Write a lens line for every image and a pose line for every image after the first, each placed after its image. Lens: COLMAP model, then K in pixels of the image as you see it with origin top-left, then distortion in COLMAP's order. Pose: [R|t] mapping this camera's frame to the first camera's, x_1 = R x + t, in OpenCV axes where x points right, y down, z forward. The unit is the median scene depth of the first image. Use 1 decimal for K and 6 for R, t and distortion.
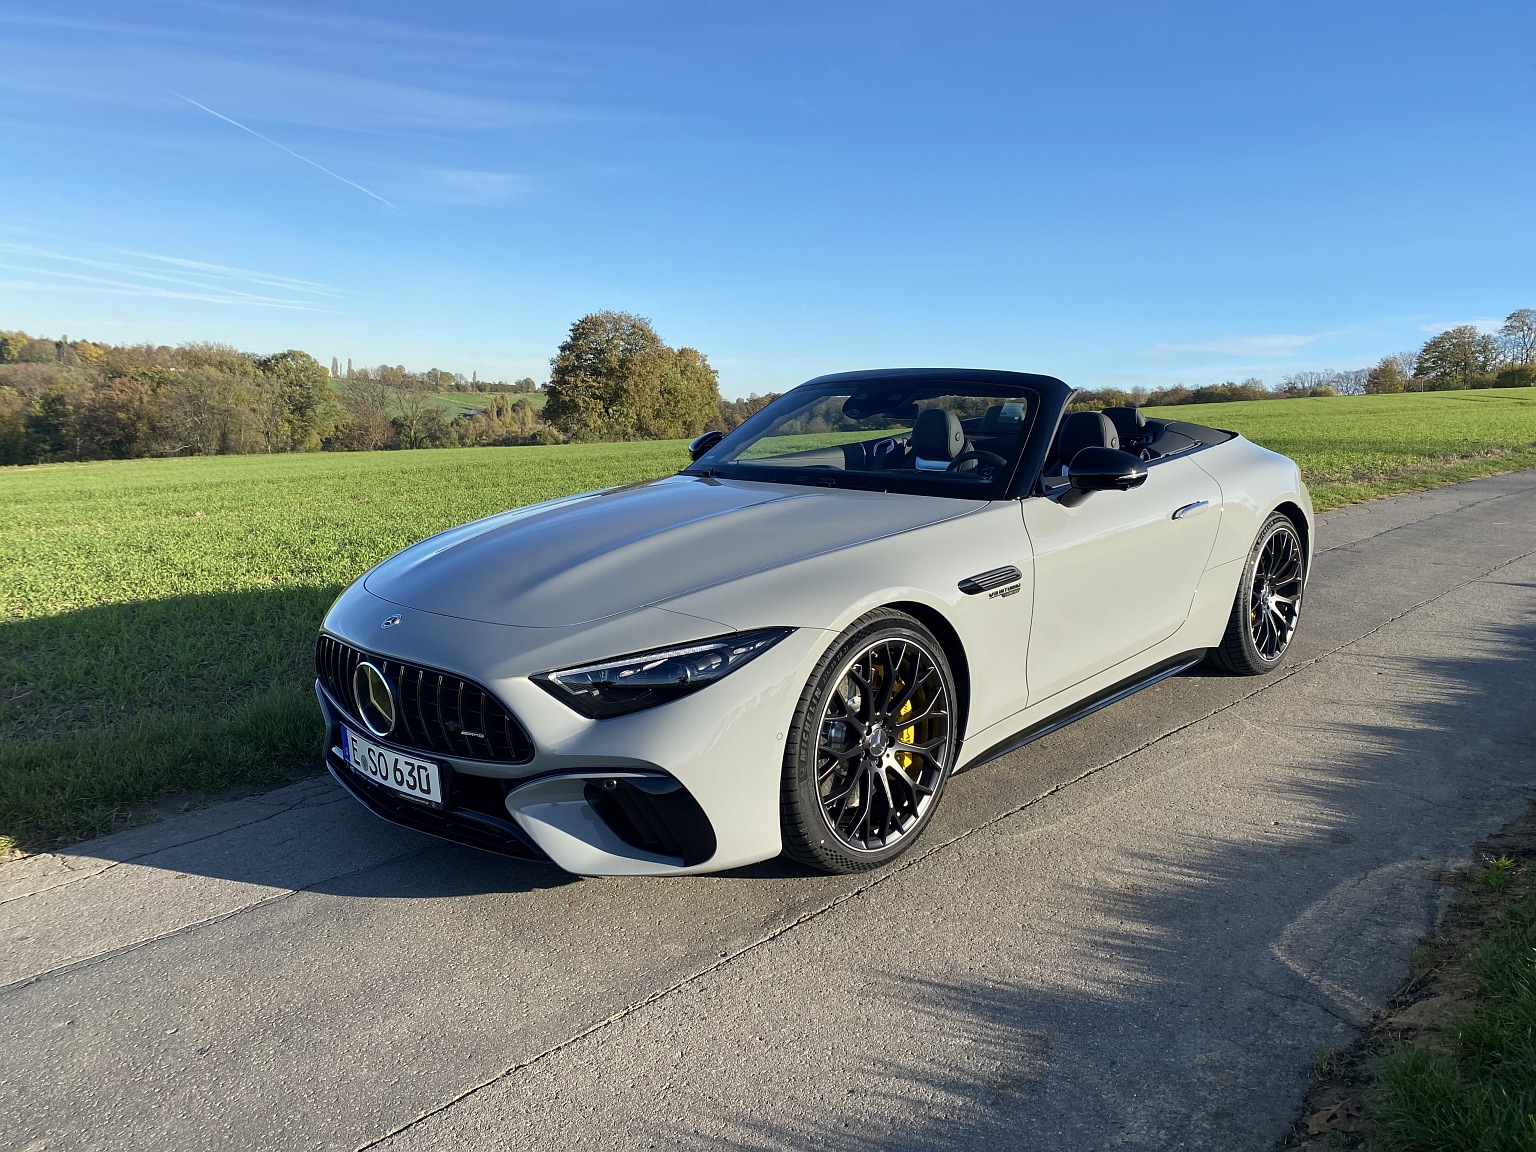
lens RADIAL K [[1171.2, 0, 775.5], [0, 1171.2, 565.9], [0, 0, 1]] dist [0.027961, -0.028835]
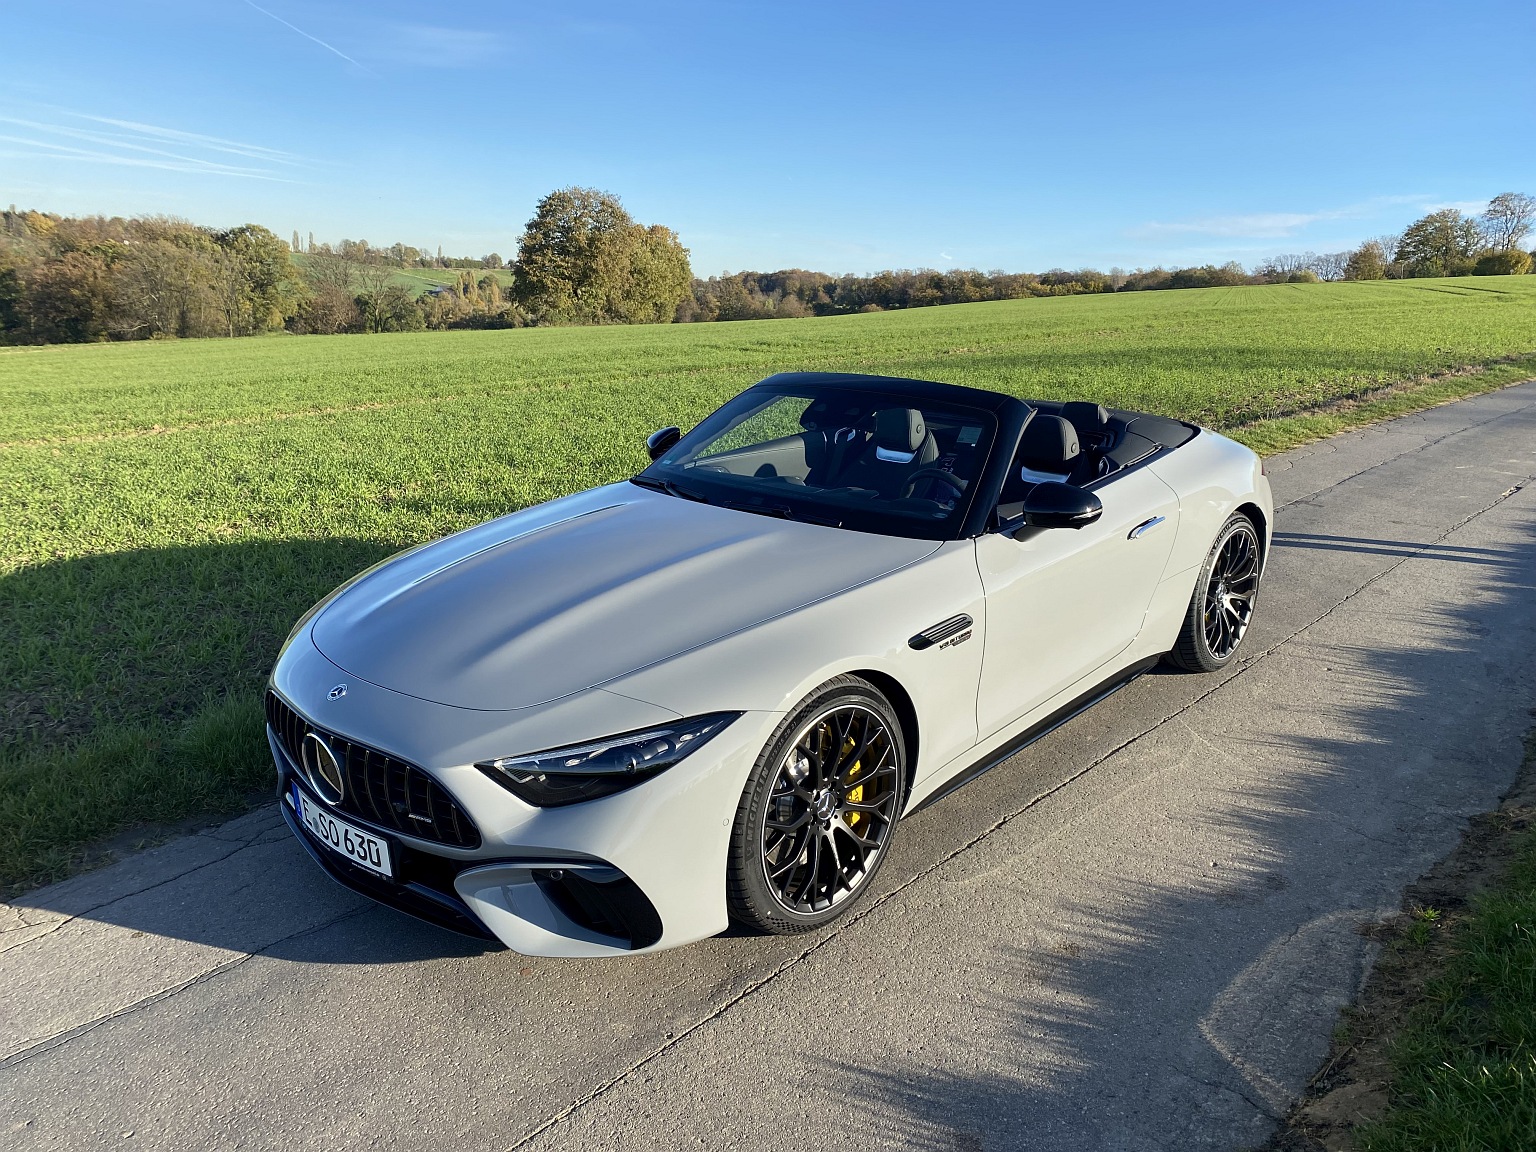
lens RADIAL K [[1171.2, 0, 768.6], [0, 1171.2, 564.5], [0, 0, 1]] dist [0.027961, -0.028835]
pose [[0.999837, 0.003269, 0.017760, 0.019296], [-0.004968, 0.995321, 0.096491, -0.153426], [-0.017361, -0.096564, 0.995175, 0.012386]]
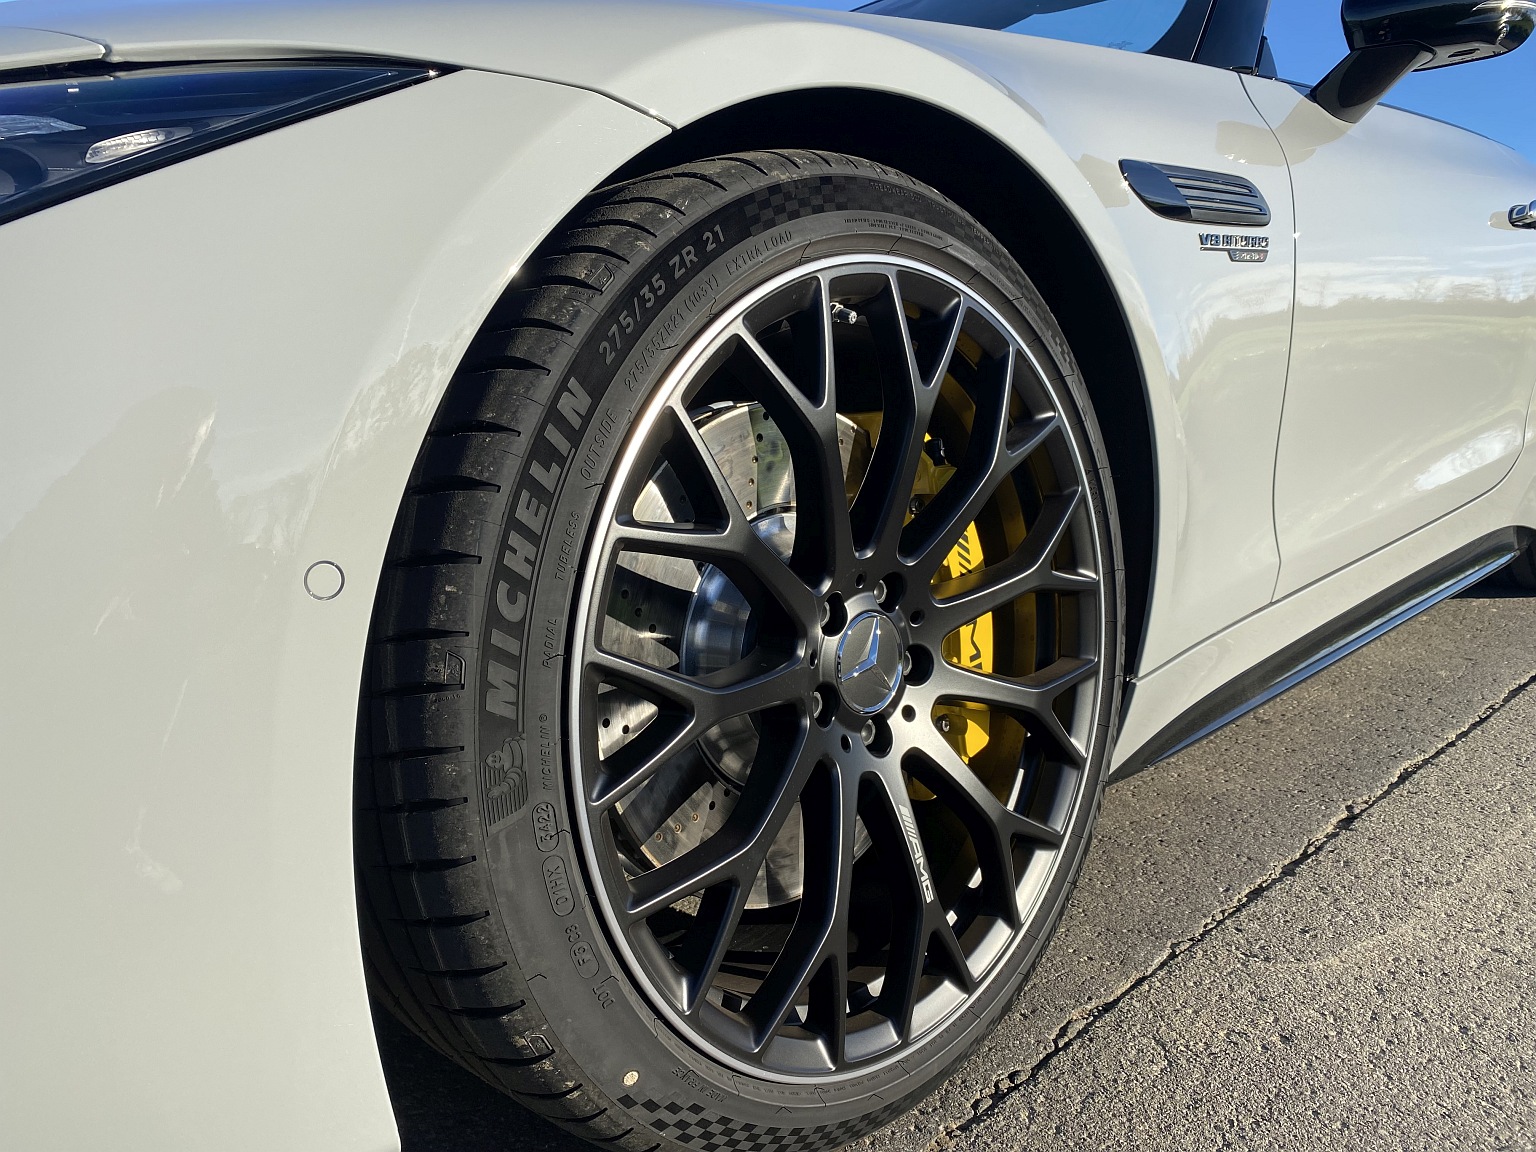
lens RADIAL K [[1171.2, 0, 761.9], [0, 1171.2, 580.5], [0, 0, 1]] dist [0.027961, -0.028835]
pose [[0.999214, -0.030114, -0.025766, 0.069258], [0.029817, 0.999486, -0.011803, 0.132738], [0.026108, 0.011025, 0.999598, 0.720102]]
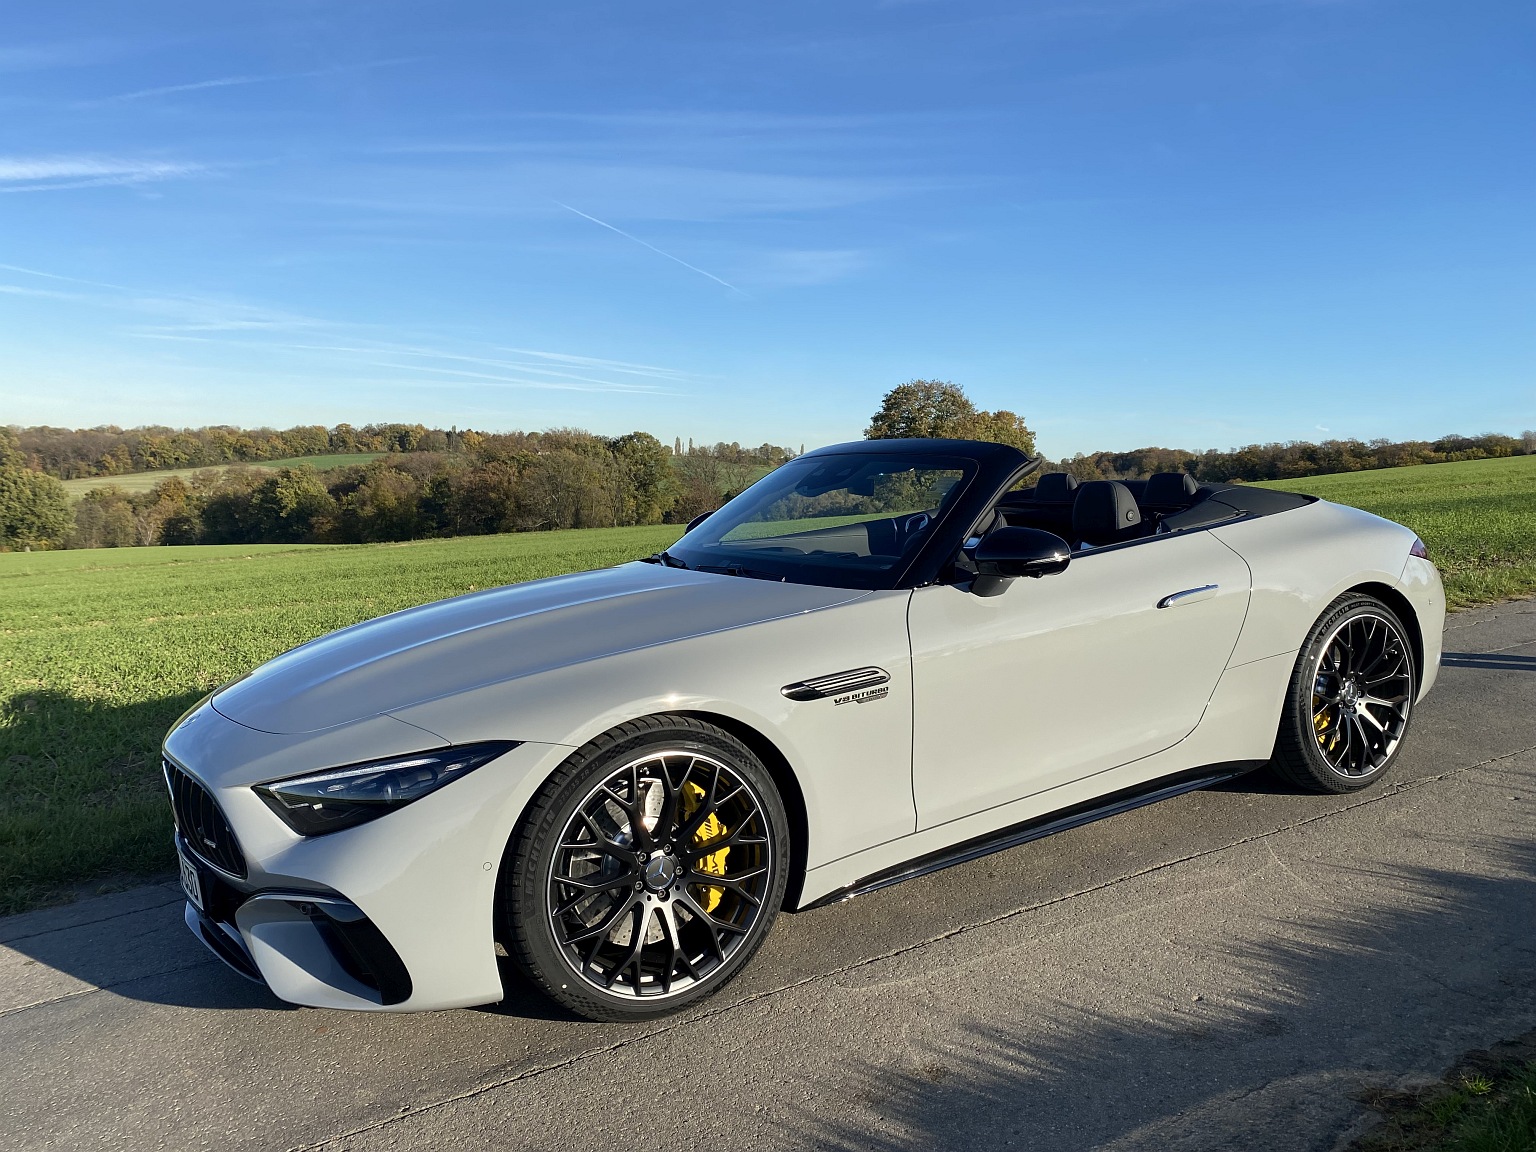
lens RADIAL K [[1171.2, 0, 775.9], [0, 1171.2, 578.6], [0, 0, 1]] dist [0.027961, -0.028835]
pose [[0.963655, -0.007653, -0.267041, 0.403207], [-0.004408, 0.998998, -0.044537, -0.029939], [0.267115, 0.044095, 0.962655, 0.166104]]
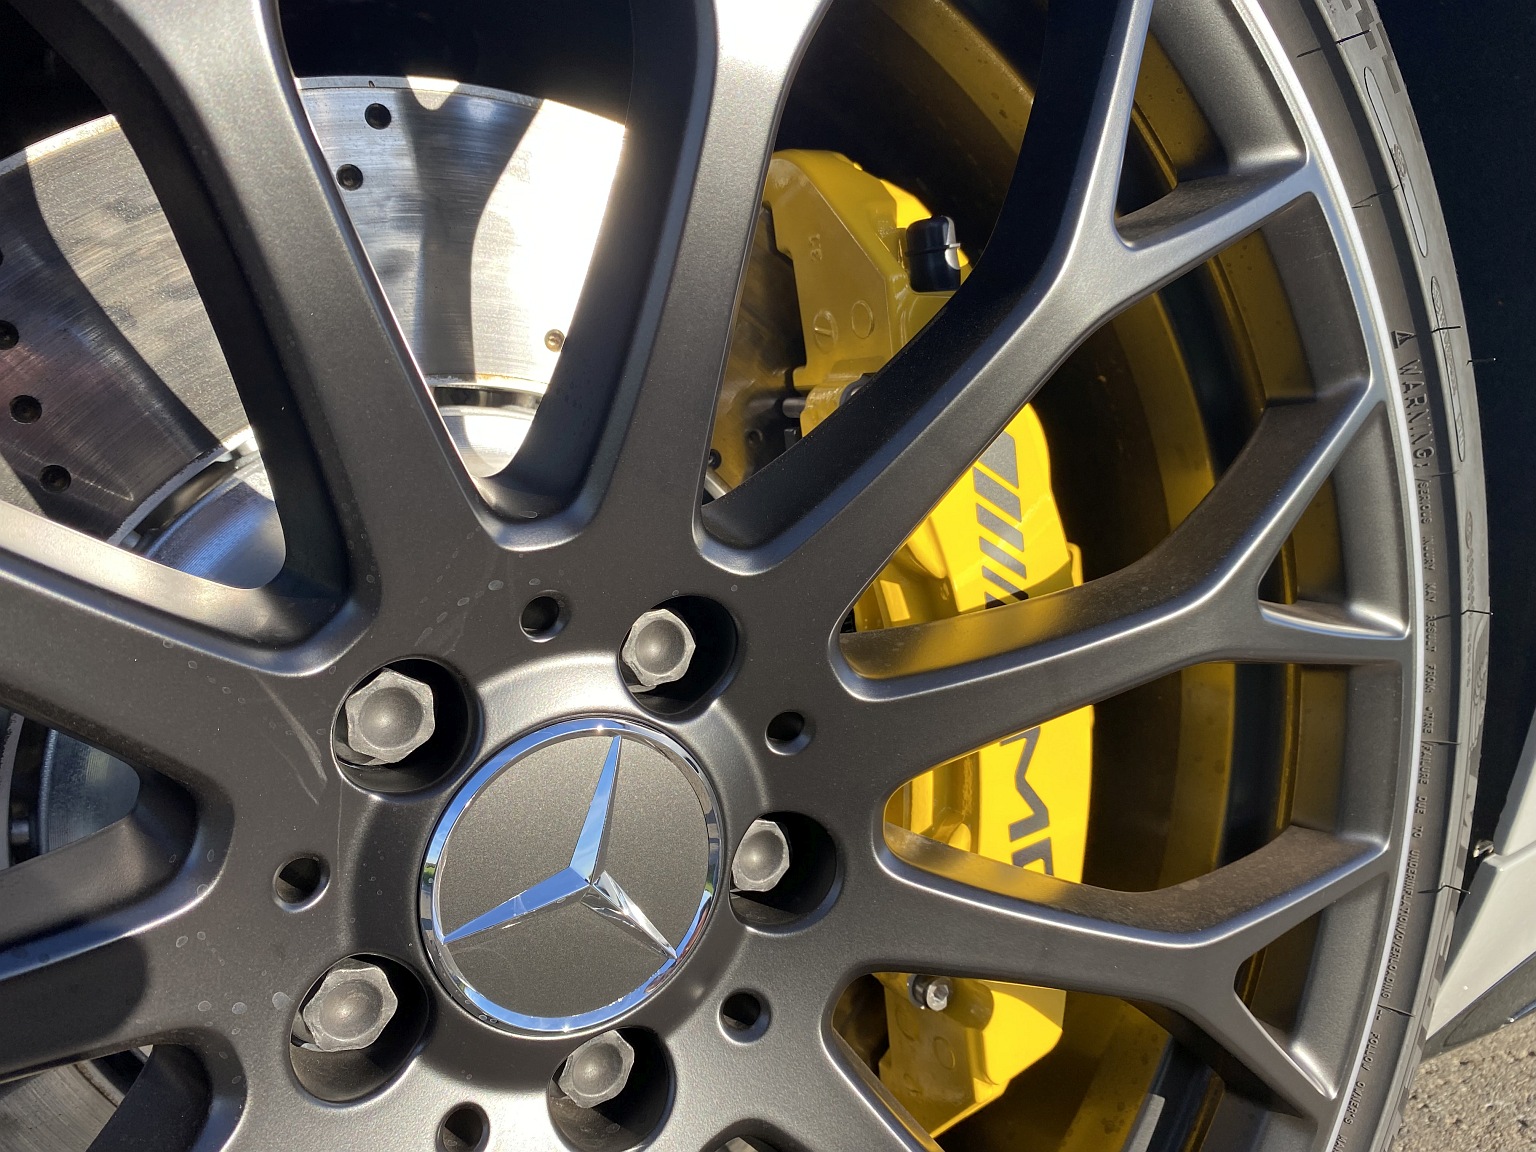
lens RADIAL K [[1171.2, 0, 783.2], [0, 1171.2, 586.4], [0, 0, 1]] dist [0.027961, -0.028835]
pose [[0.965813, 0.032338, -0.257215, 0.122221], [-0.028302, 0.999412, 0.019376, 0.125999], [0.257690, -0.011434, 0.966160, 0.911779]]
